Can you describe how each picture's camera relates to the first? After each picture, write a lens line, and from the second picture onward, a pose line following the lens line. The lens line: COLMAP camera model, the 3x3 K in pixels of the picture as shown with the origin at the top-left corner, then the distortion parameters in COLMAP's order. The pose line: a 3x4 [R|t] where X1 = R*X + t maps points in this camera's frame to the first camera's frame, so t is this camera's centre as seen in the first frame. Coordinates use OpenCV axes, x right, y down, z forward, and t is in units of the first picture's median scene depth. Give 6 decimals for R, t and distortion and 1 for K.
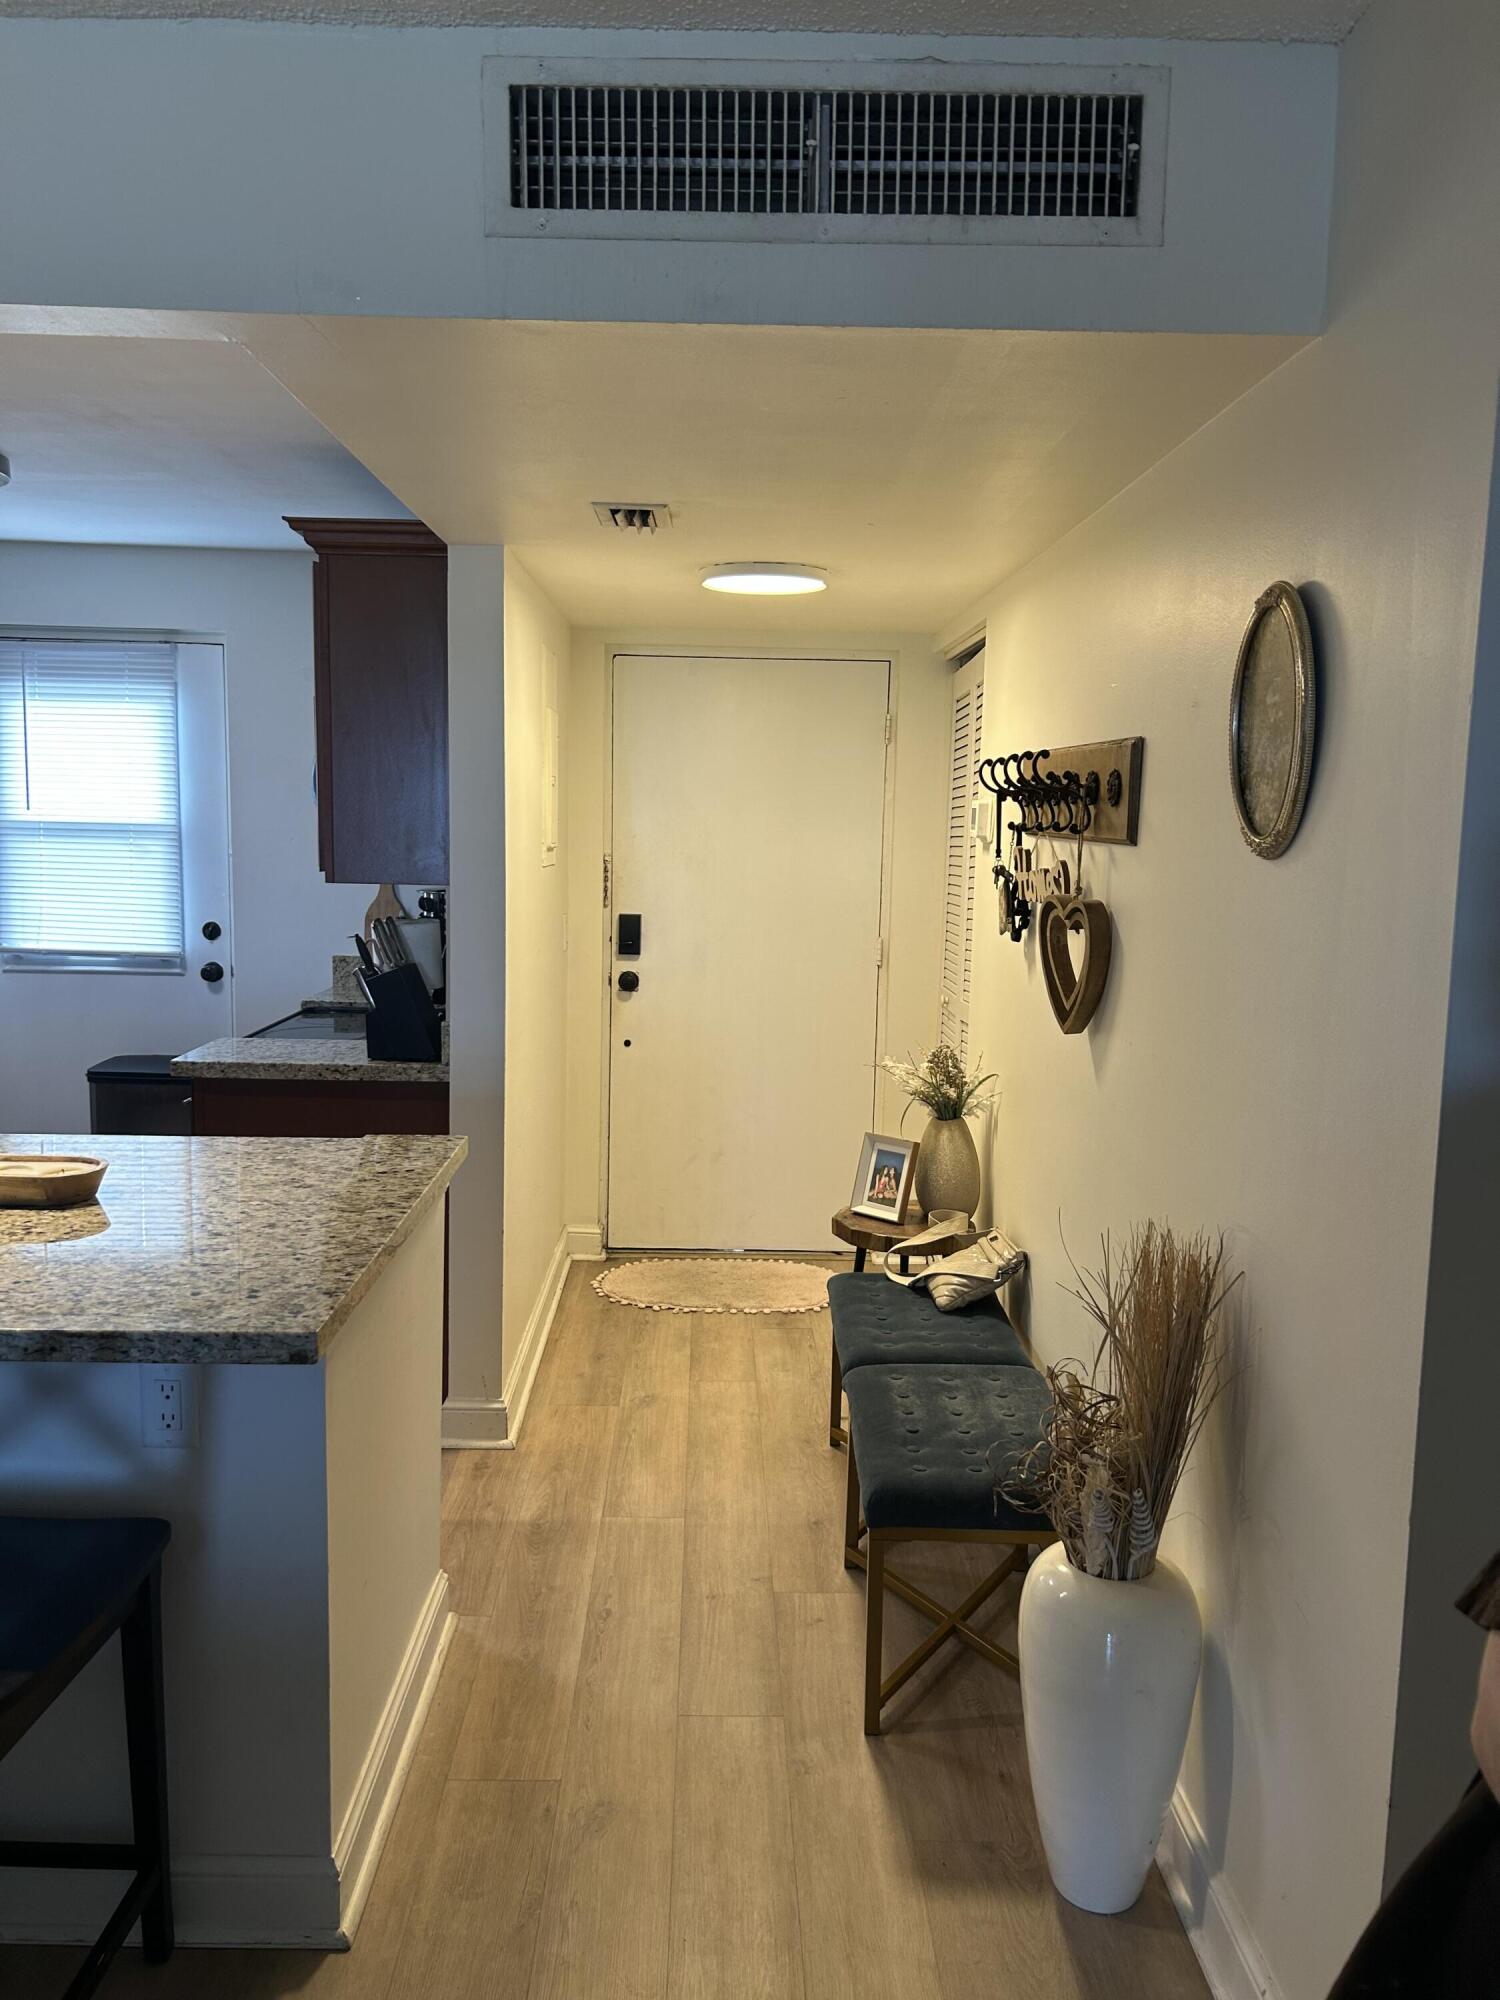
lens RADIAL K [[1523.4, 0, 732.7], [0, 1523.4, 1001.6], [0, 0, 1]] dist [0.048376, -0.056201]
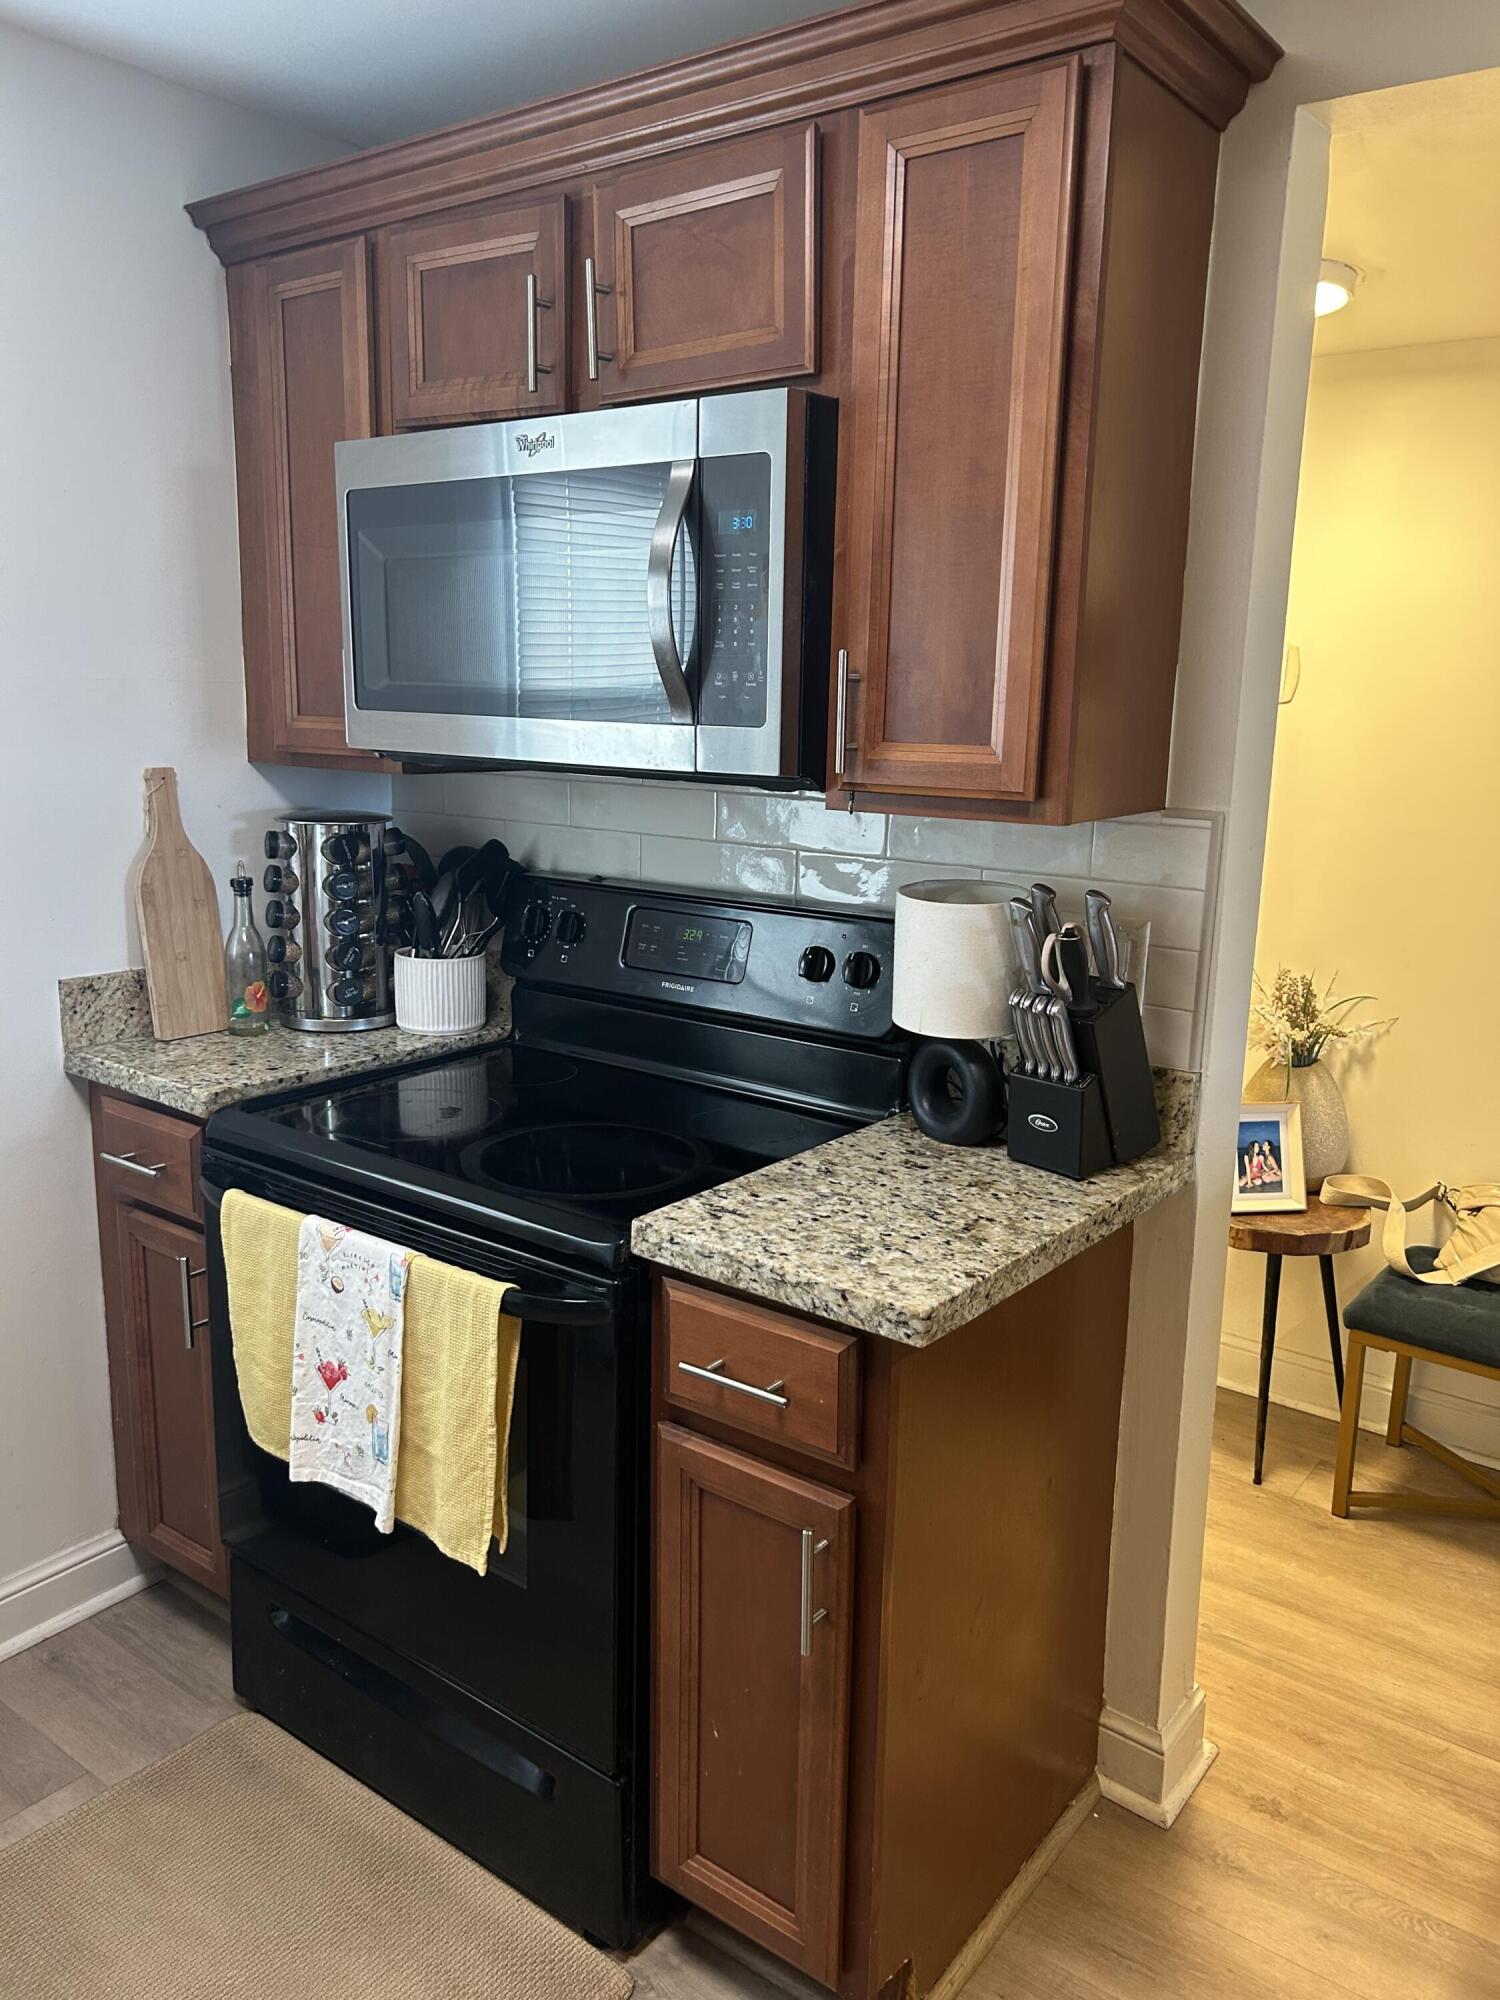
lens RADIAL K [[1523.4, 0, 732.7], [0, 1523.4, 1001.6], [0, 0, 1]] dist [0.048376, -0.056201]
pose [[0.619048, -0.166611, 0.767477, -0.639649], [0.089830, 0.985846, 0.141559, -0.092298], [-0.780199, -0.018690, 0.625252, 0.742373]]
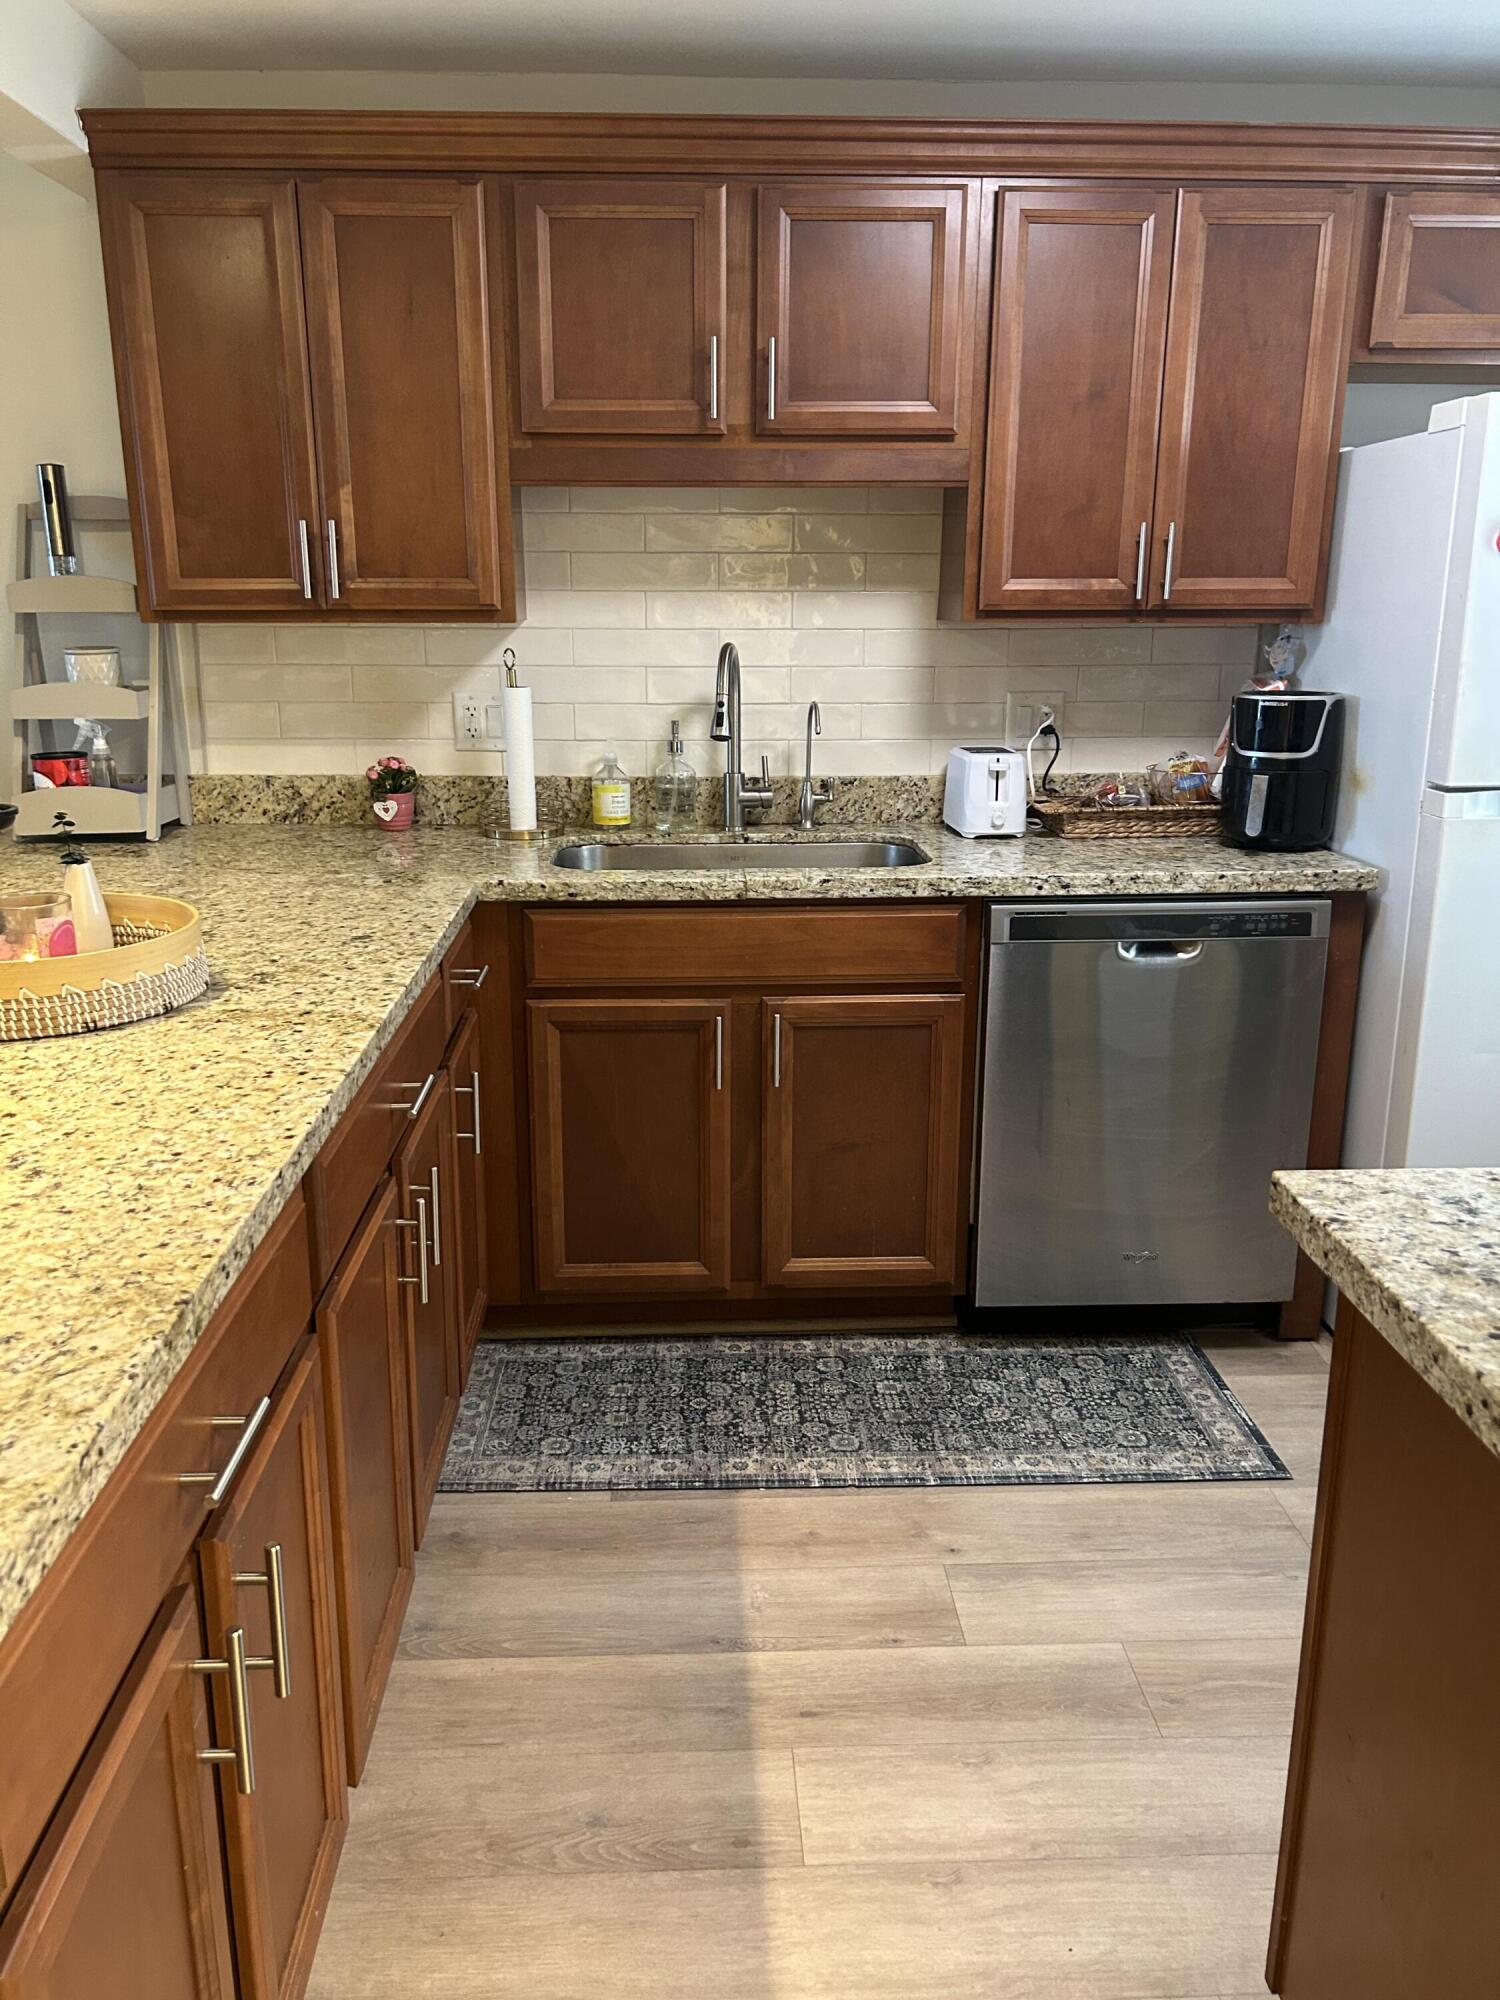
lens RADIAL K [[1523.4, 0, 732.7], [0, 1523.4, 1001.6], [0, 0, 1]] dist [0.048376, -0.056201]
pose [[0.020339, 0.236377, -0.971449, -0.015437], [-0.122506, 0.964917, 0.232223, -0.066182], [0.992259, 0.114285, 0.048583, 0.791140]]
